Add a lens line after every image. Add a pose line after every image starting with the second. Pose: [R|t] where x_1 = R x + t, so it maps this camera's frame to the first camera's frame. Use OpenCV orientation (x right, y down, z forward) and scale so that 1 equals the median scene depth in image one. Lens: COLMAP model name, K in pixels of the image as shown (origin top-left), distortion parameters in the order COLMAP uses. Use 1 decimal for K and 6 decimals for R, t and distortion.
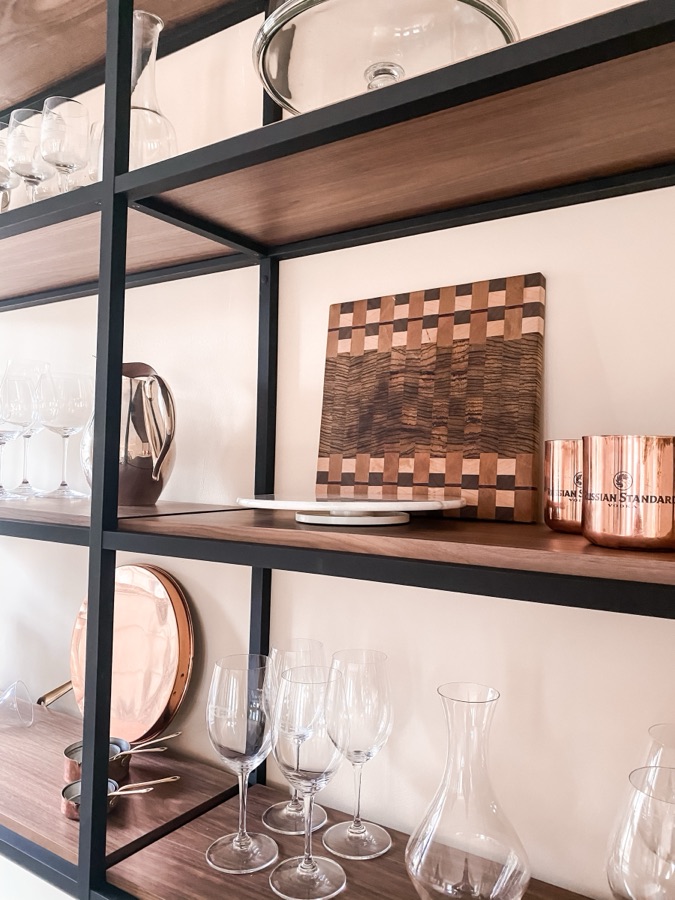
lens RADIAL K [[690.8, 0, 337.5], [0, 690.8, 450.0], [0, 0, 1]] dist [-0.001660, -0.009609]
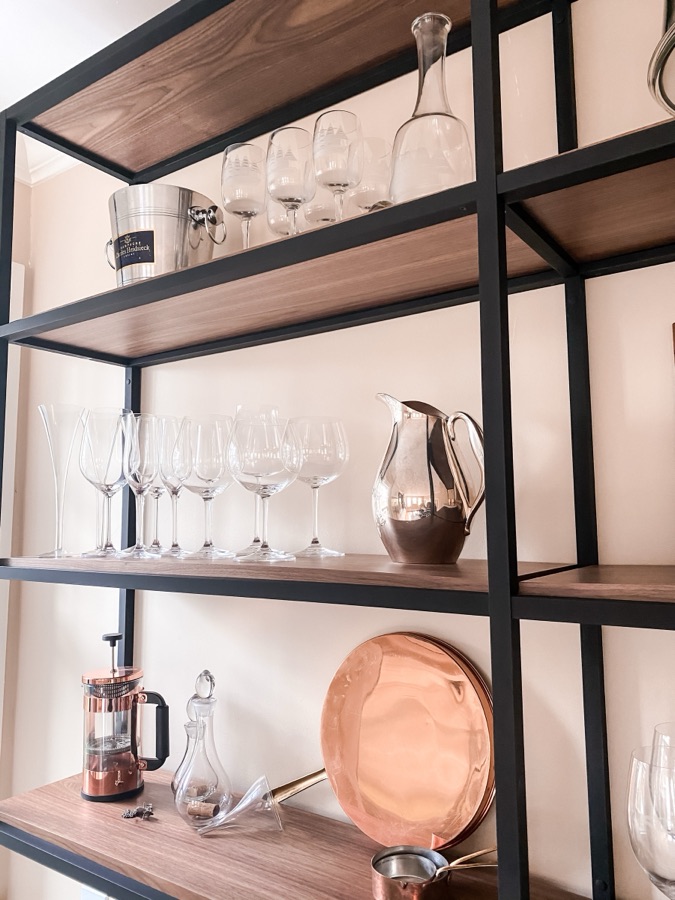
lens RADIAL K [[685.3, 0, 338.8], [0, 685.3, 454.3], [0, 0, 1]] dist [0.013892, -0.003185]
pose [[0.998111, -0.022283, -0.057255, -0.352106], [0.017682, 0.996666, -0.079648, 0.010035], [0.058839, 0.078485, 0.995177, 0.137434]]
